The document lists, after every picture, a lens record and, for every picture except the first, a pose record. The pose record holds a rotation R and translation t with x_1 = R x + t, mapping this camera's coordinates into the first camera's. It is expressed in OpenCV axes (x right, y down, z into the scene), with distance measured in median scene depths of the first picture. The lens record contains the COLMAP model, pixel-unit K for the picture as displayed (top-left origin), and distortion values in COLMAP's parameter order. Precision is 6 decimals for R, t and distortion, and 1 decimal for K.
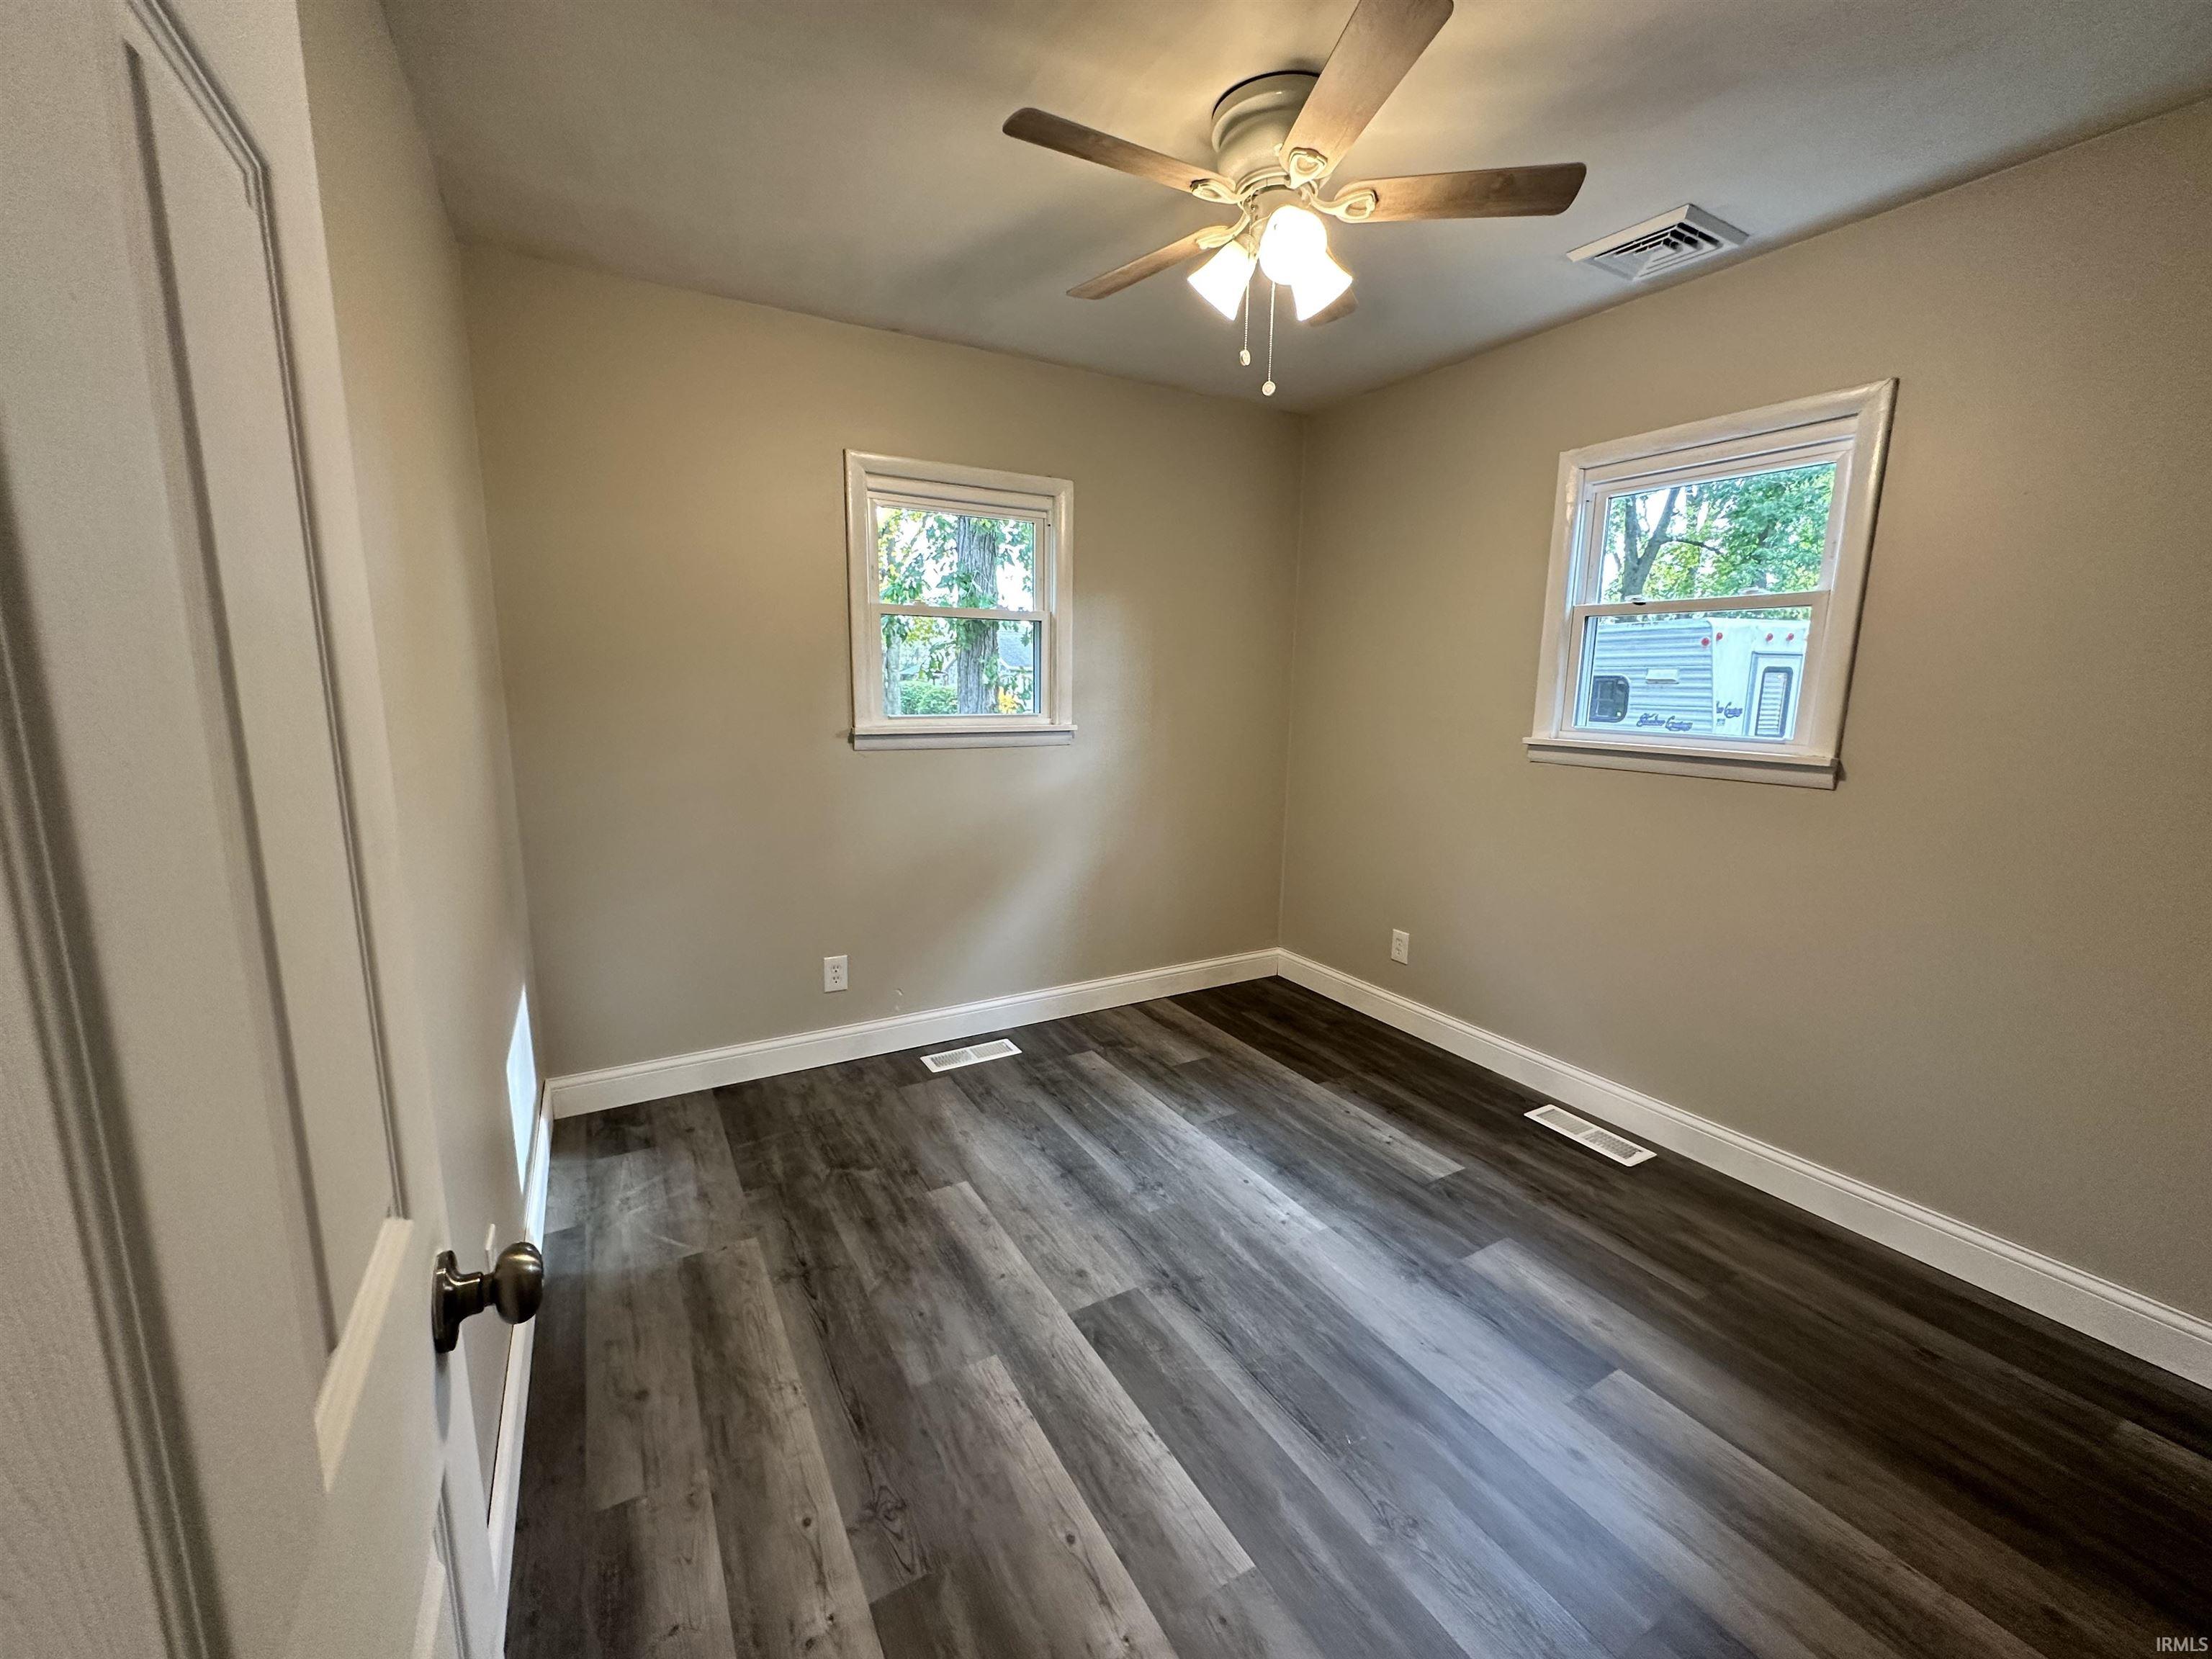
lens RADIAL K [[880.7, 0, 1103.6], [0, 880.7, 827.0], [0, 0, 1]] dist [-0.002014, 0.000281]
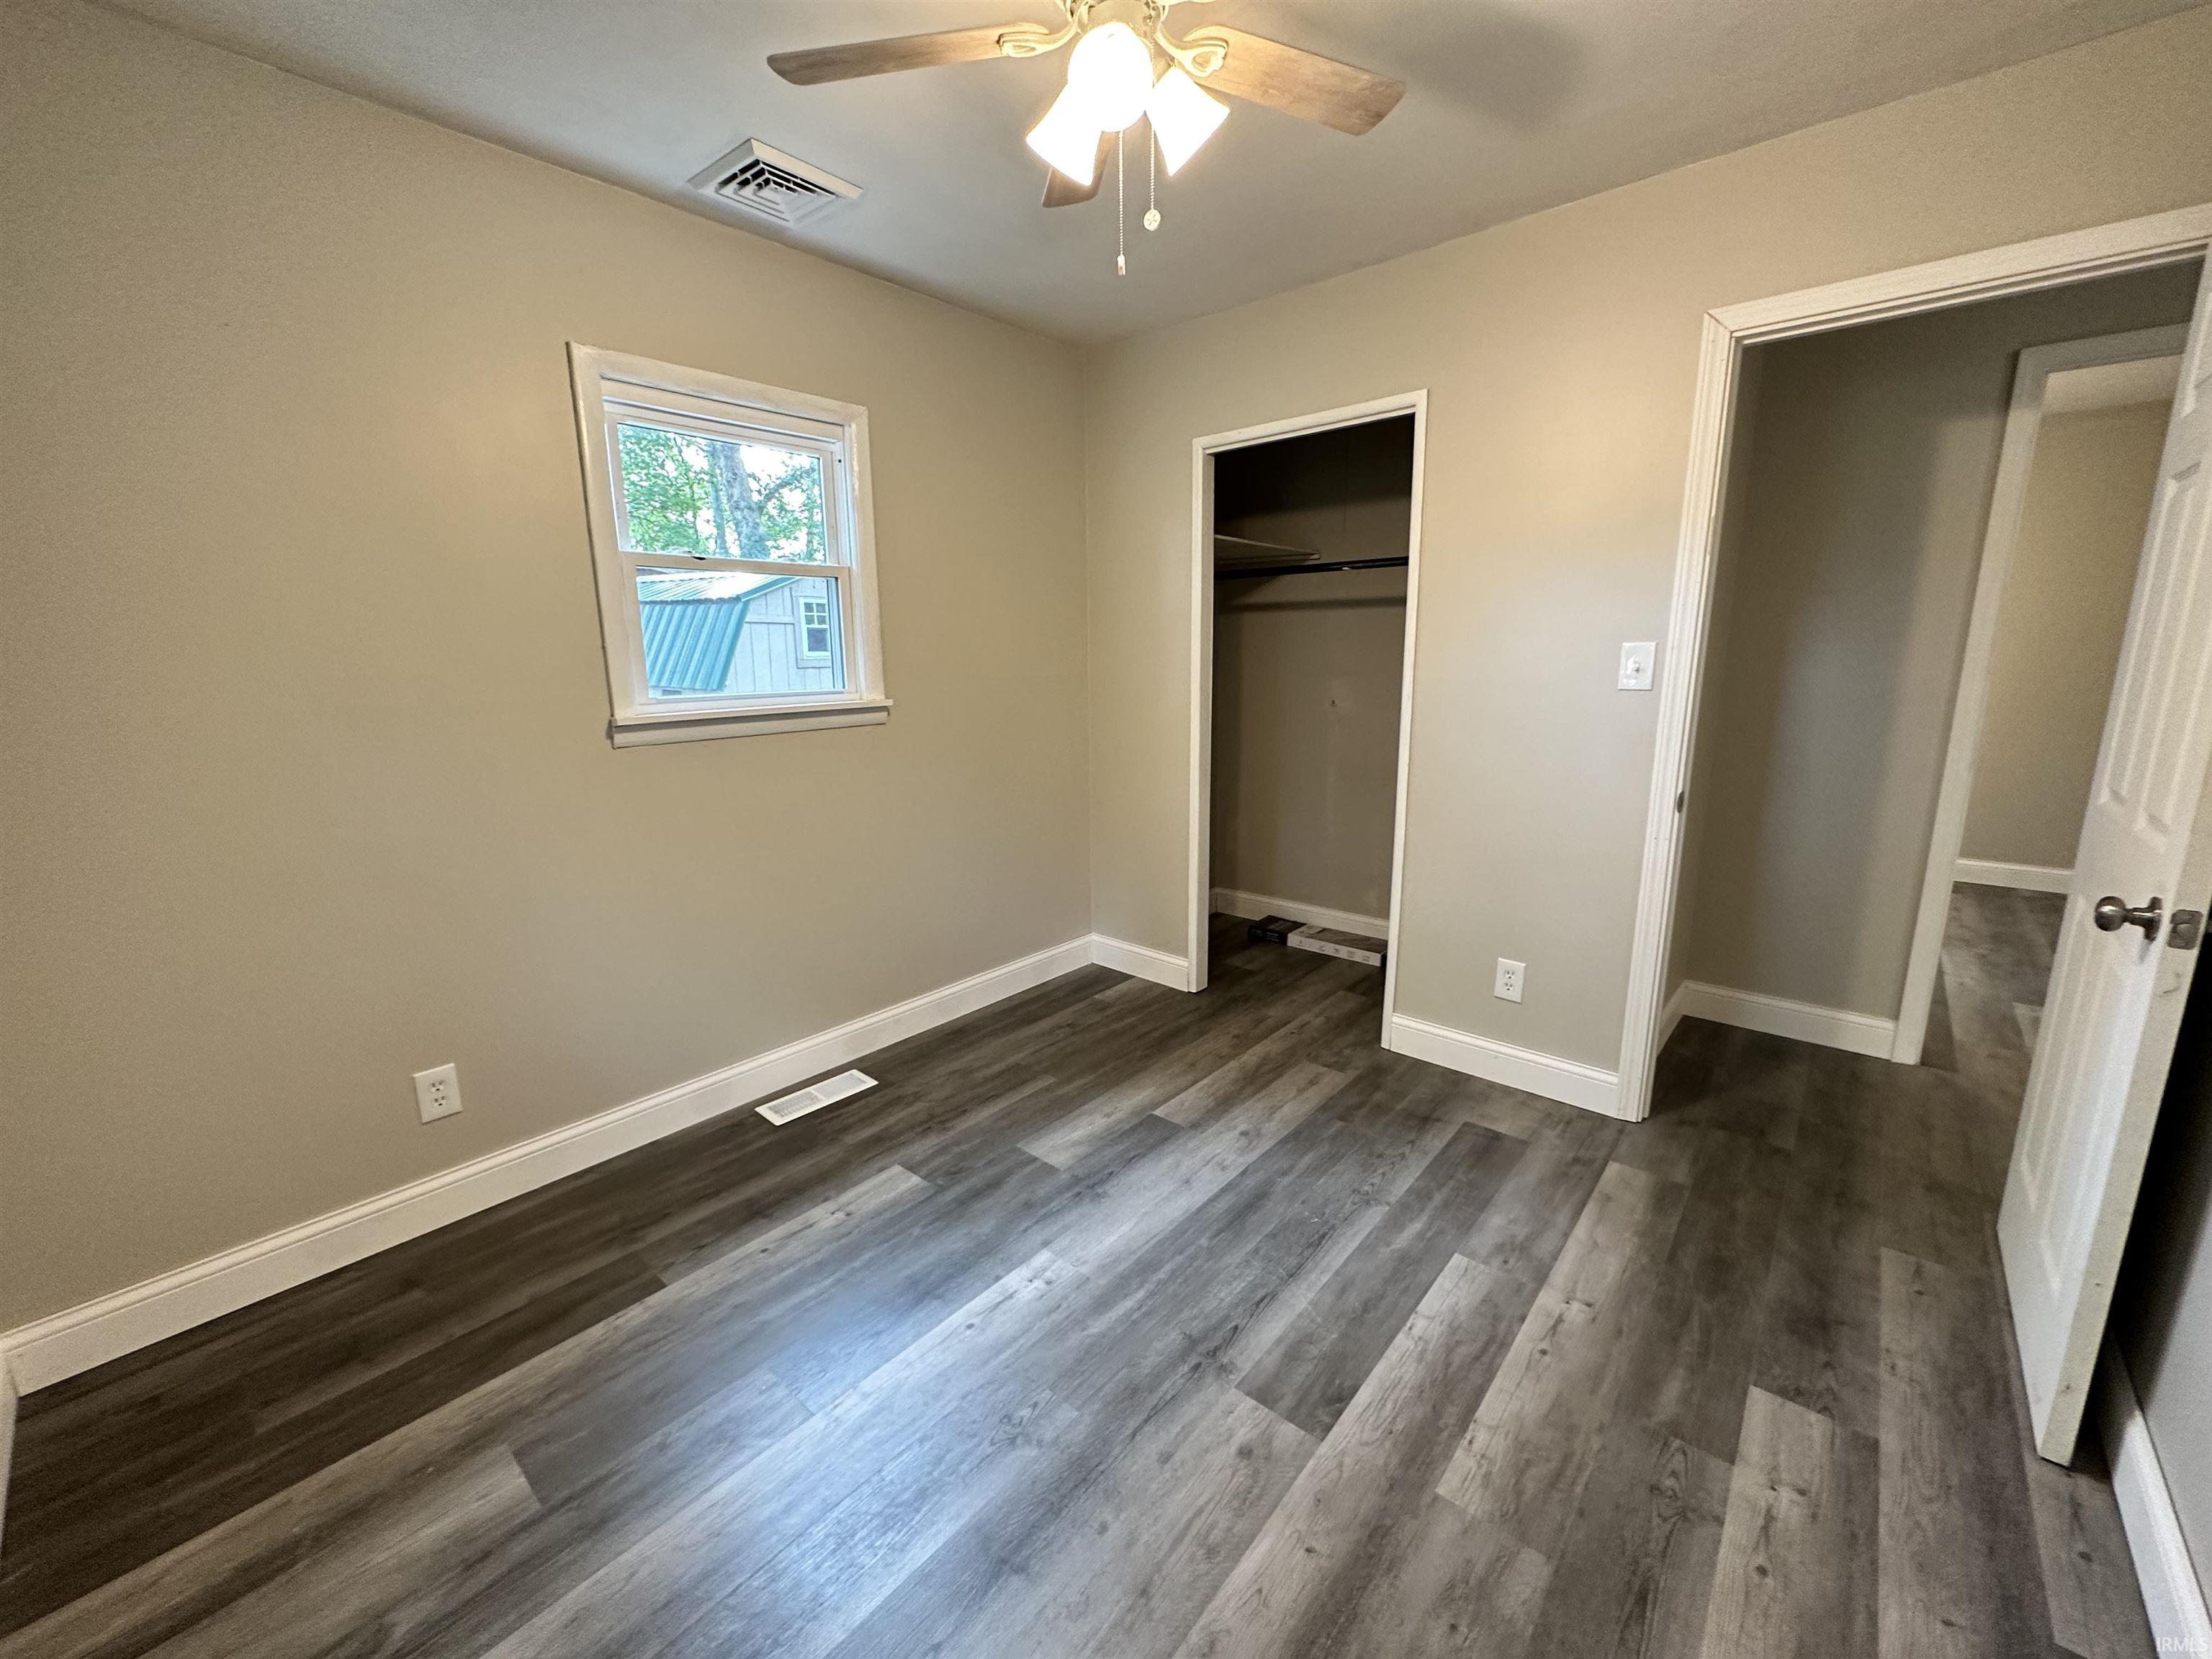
lens RADIAL K [[880.7, 0, 1103.6], [0, 880.7, 827.0], [0, 0, 1]] dist [-0.002014, 0.000281]
pose [[-0.324212, -0.196972, 0.925251, -0.570484], [0.167758, 0.950608, 0.261153, -0.202480], [-0.930991, 0.239887, -0.275155, 1.204208]]
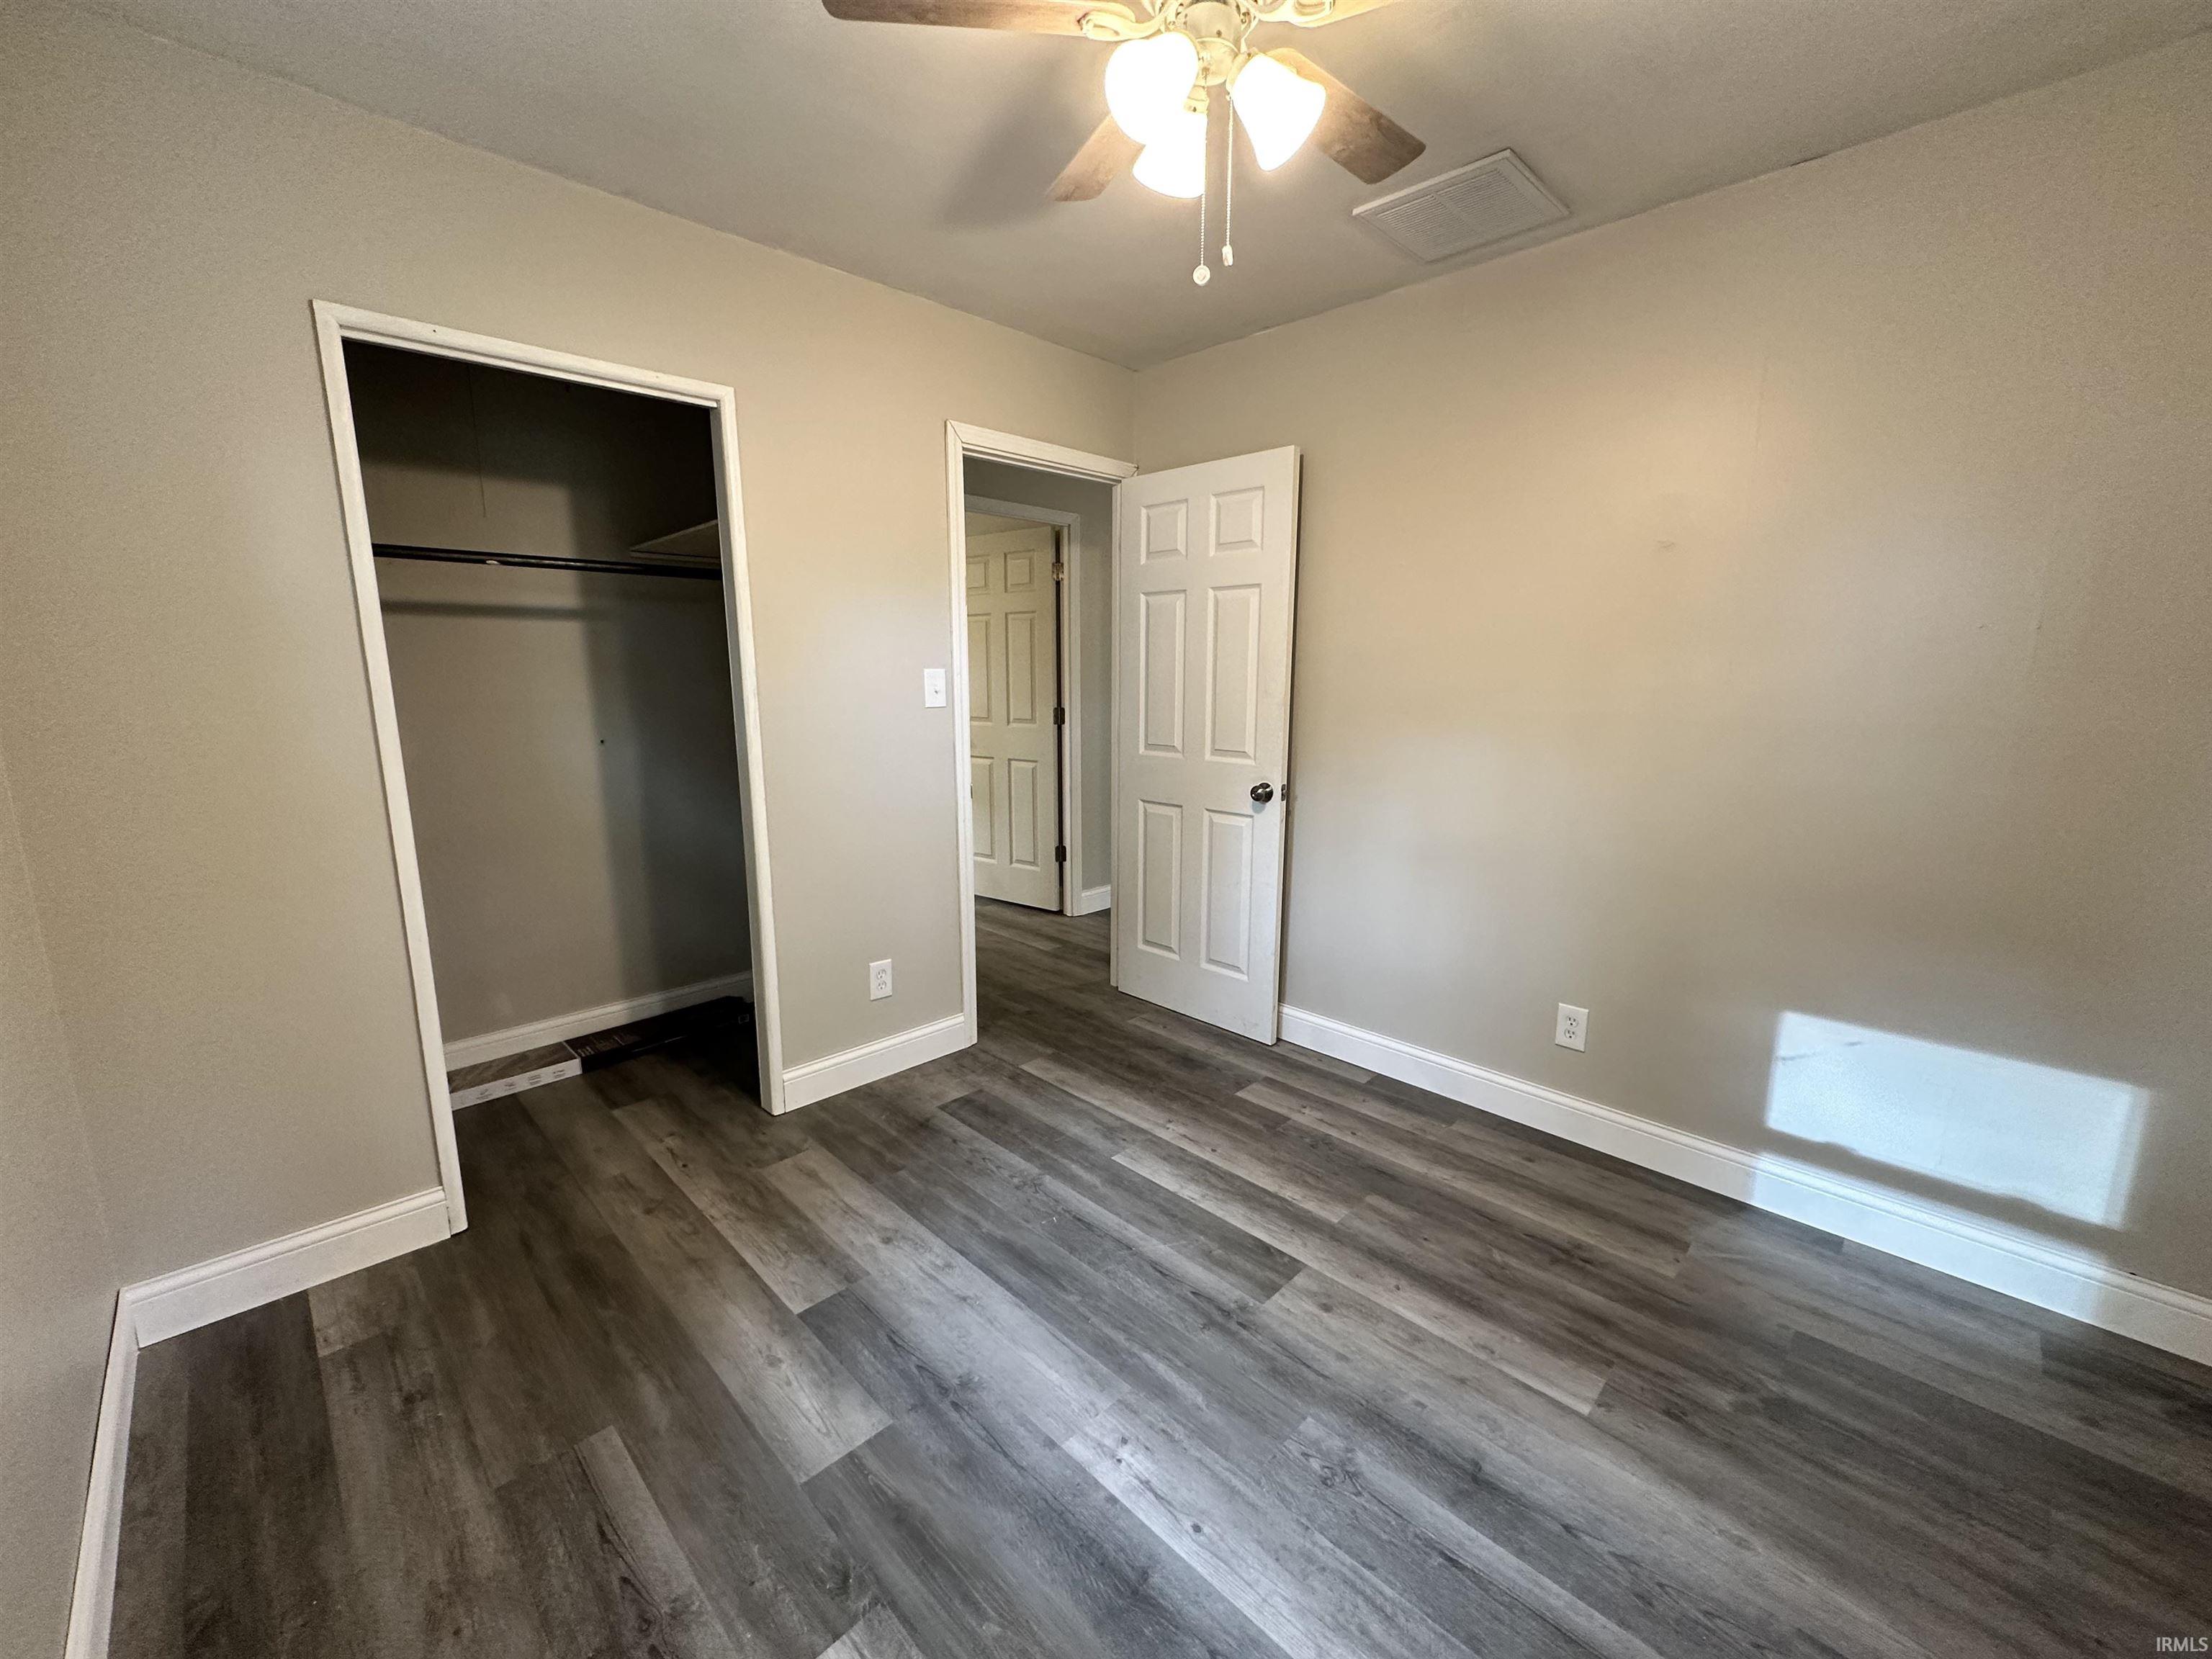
lens RADIAL K [[880.7, 0, 1103.6], [0, 880.7, 827.0], [0, 0, 1]] dist [-0.002014, 0.000281]
pose [[-0.965786, 0.031159, -0.257460, 0.427735], [-0.058122, 0.941496, 0.331974, -0.263075], [0.252742, 0.335580, -0.907473, 1.632258]]
